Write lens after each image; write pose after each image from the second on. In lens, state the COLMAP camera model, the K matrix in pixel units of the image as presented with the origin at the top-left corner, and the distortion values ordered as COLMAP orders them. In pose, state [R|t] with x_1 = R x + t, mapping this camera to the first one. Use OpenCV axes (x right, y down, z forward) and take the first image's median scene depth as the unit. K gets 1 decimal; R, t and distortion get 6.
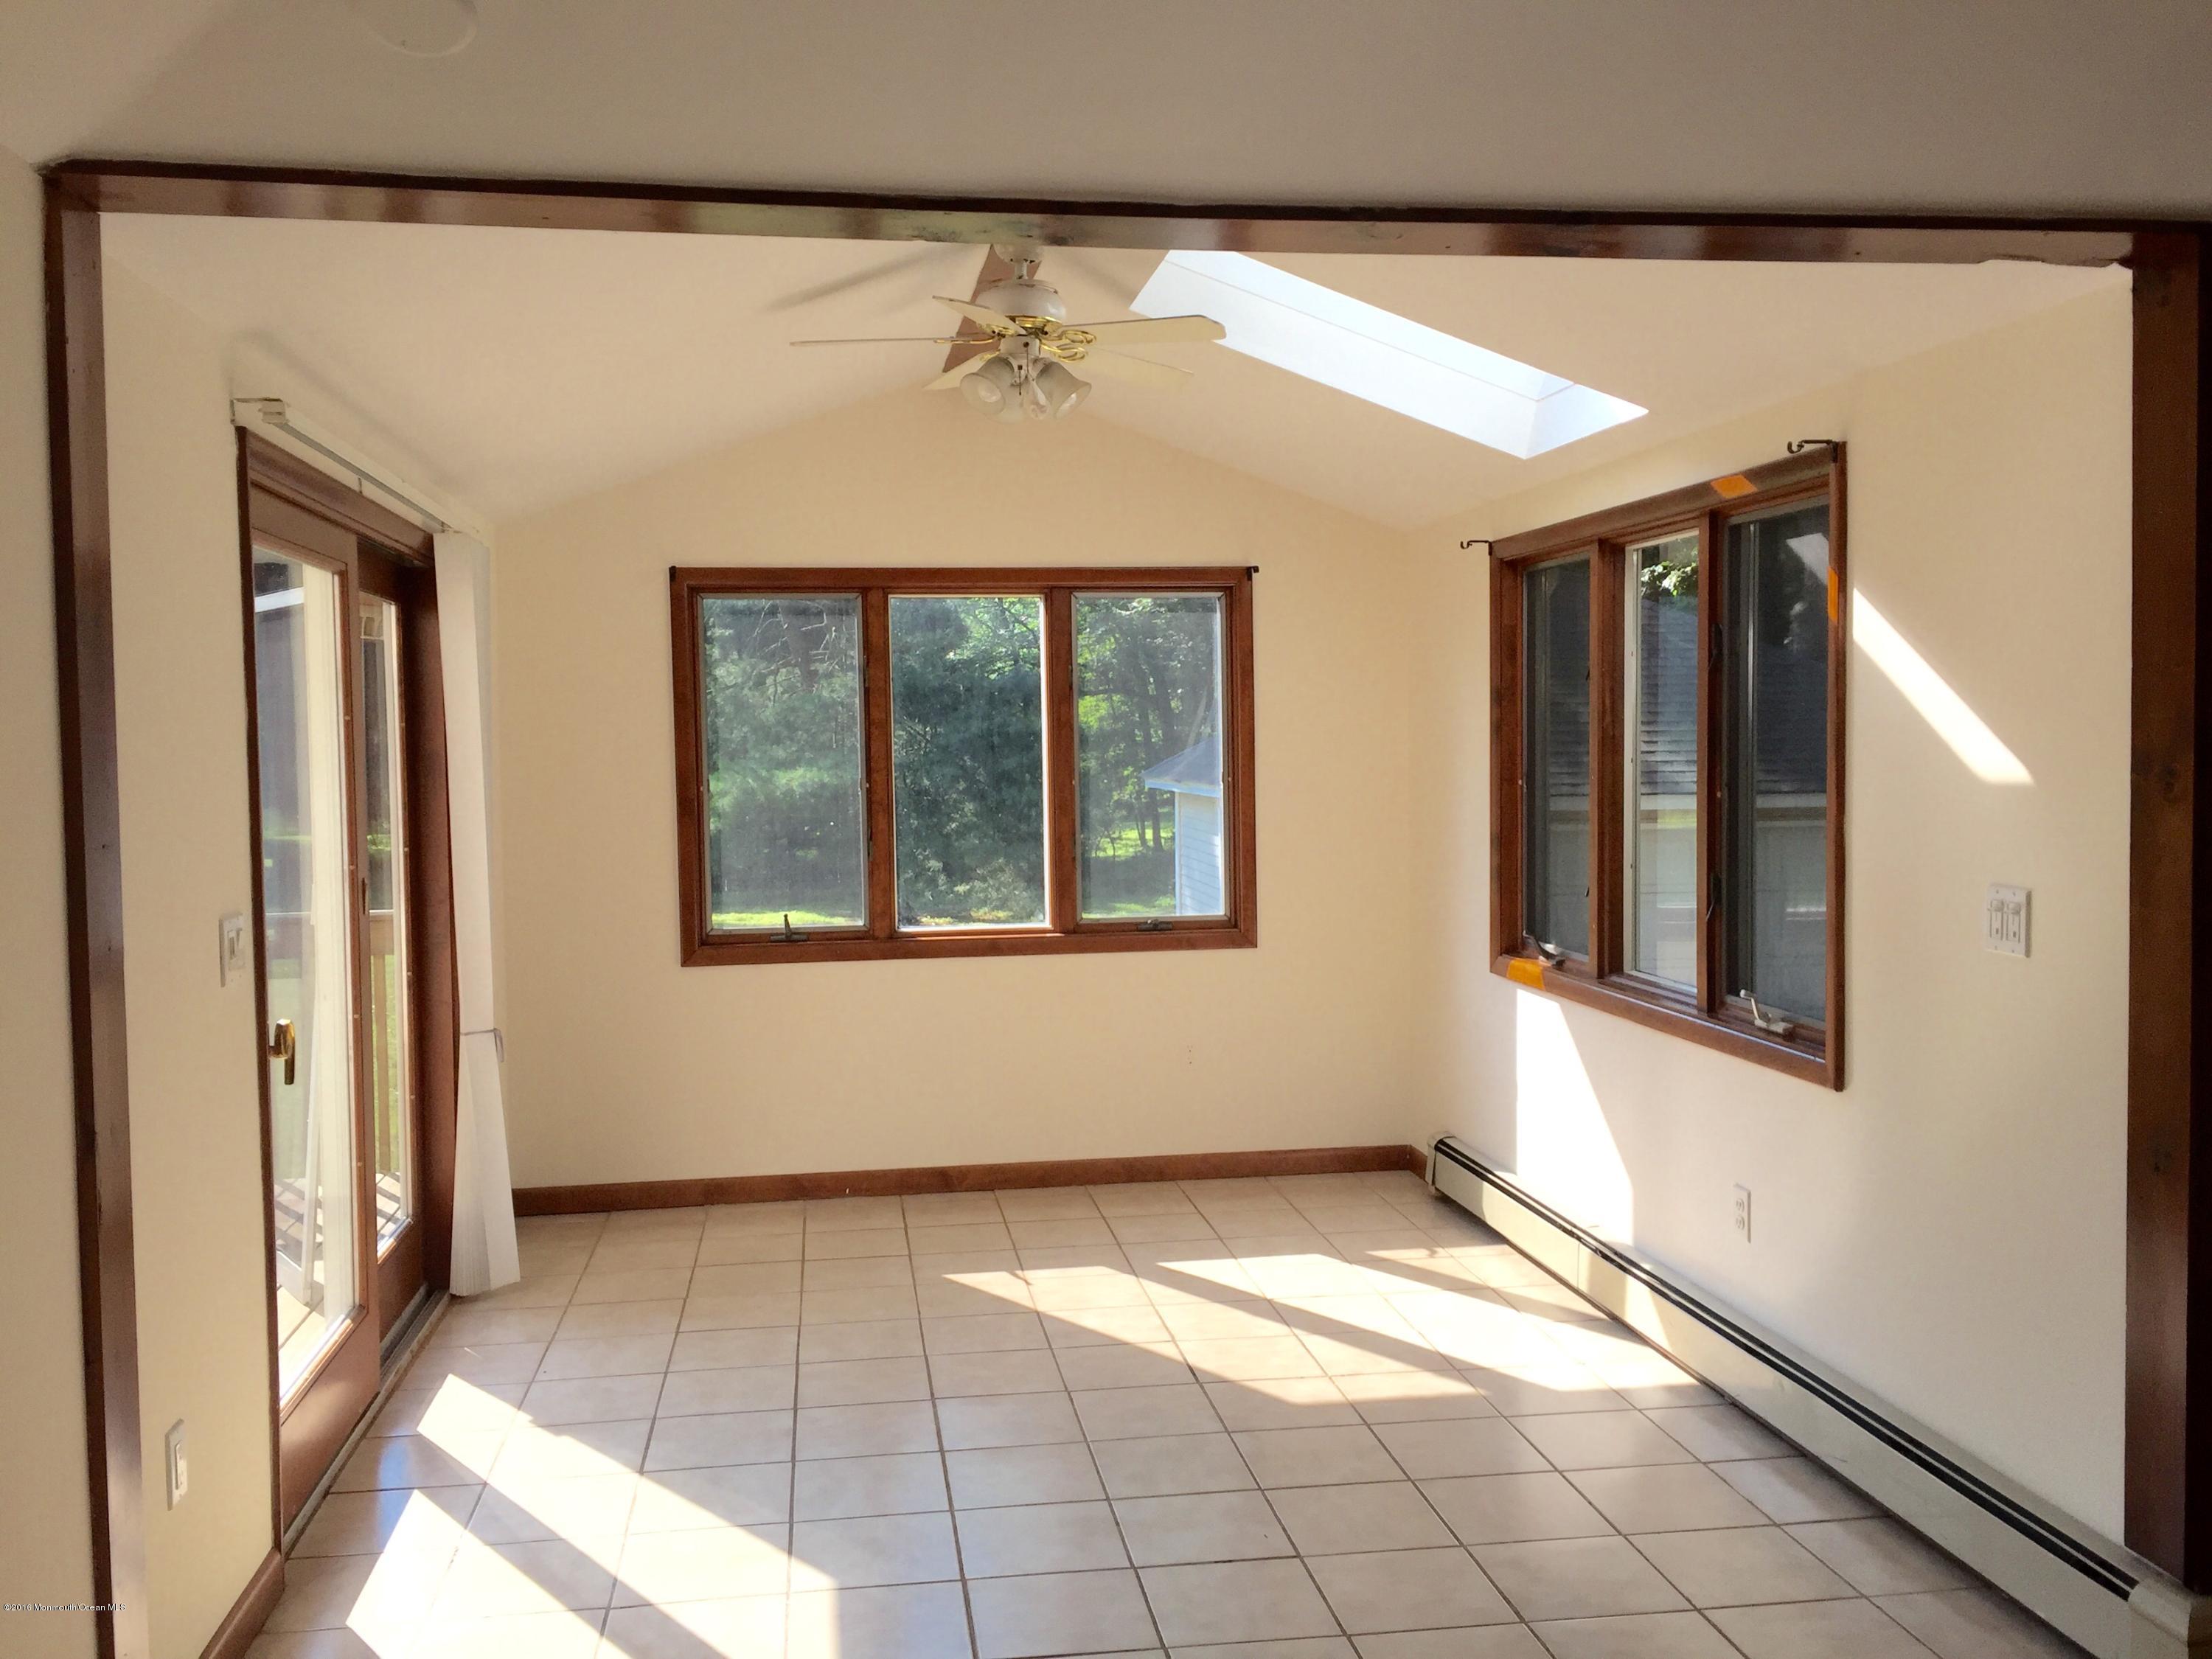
lens RADIAL K [[1895.0, 0, 1102.3], [0, 1895.0, 818.6], [0, 0, 1]] dist [0.084814, -0.103531]
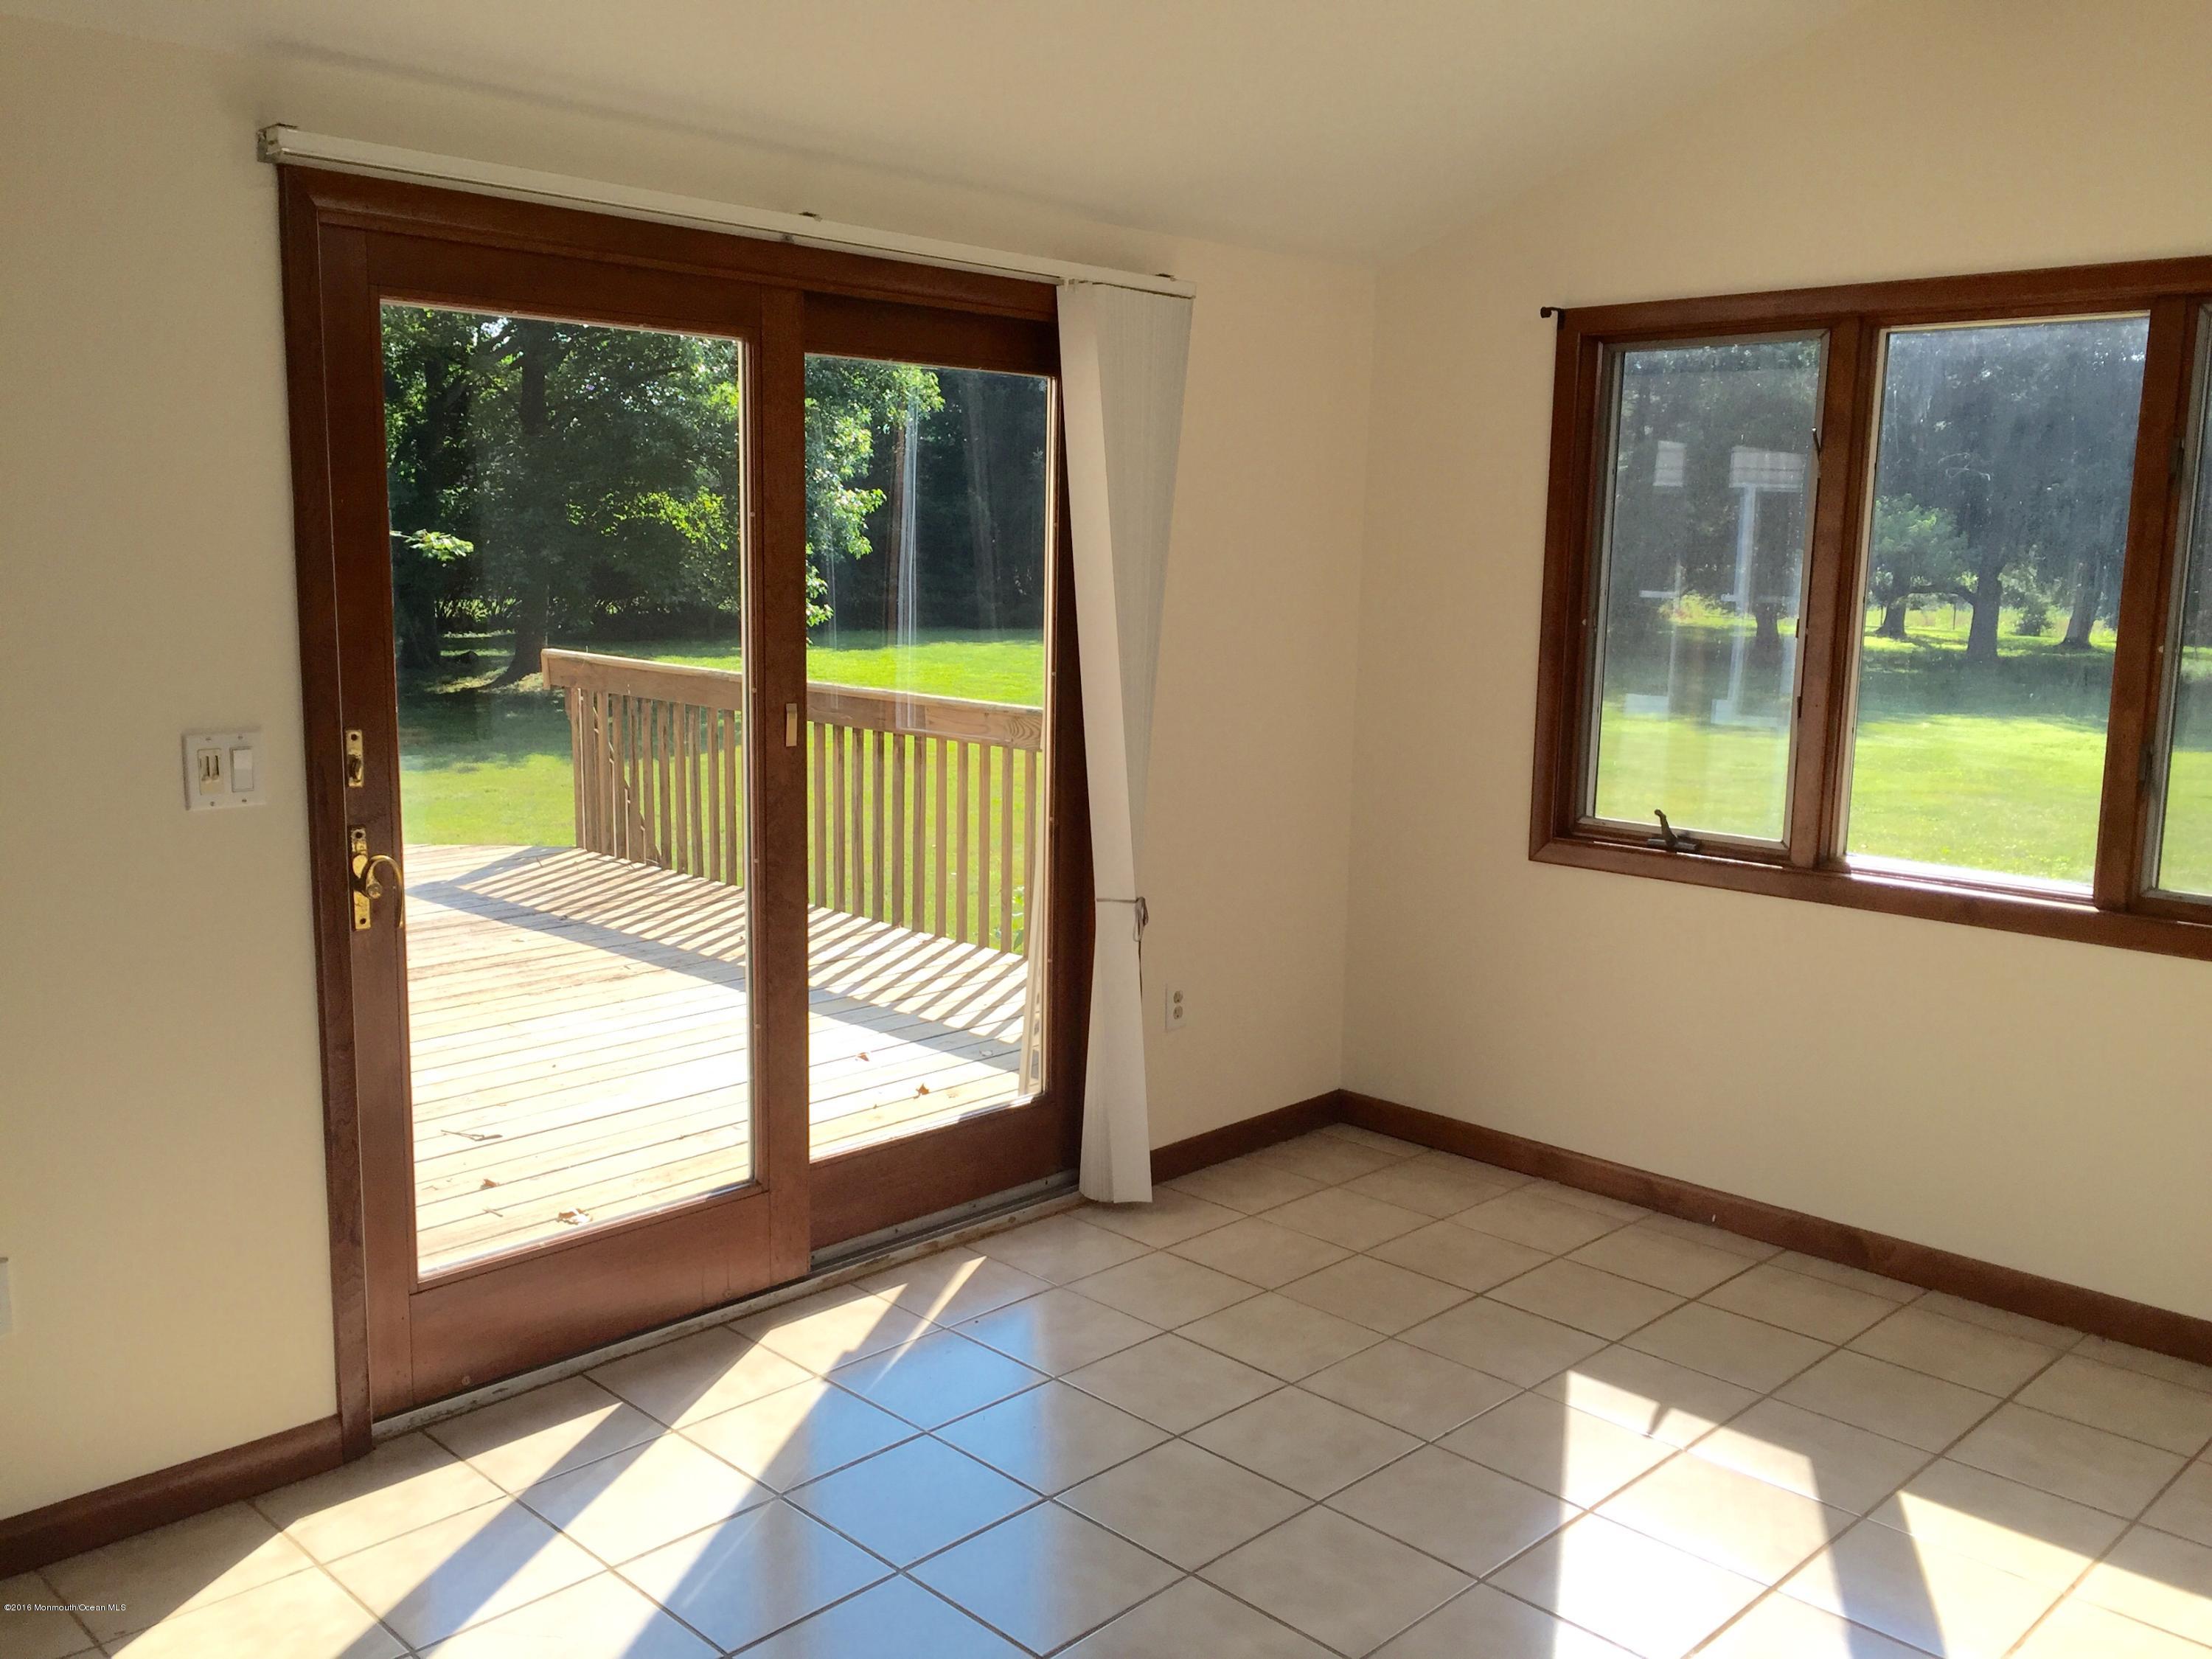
lens RADIAL K [[1895.0, 0, 1102.3], [0, 1895.0, 818.6], [0, 0, 1]] dist [0.084814, -0.103531]
pose [[0.603257, 0.143439, -0.784542, 0.262066], [-0.060527, 0.989091, 0.134296, -0.027748], [0.795247, -0.033529, 0.605358, 0.415706]]
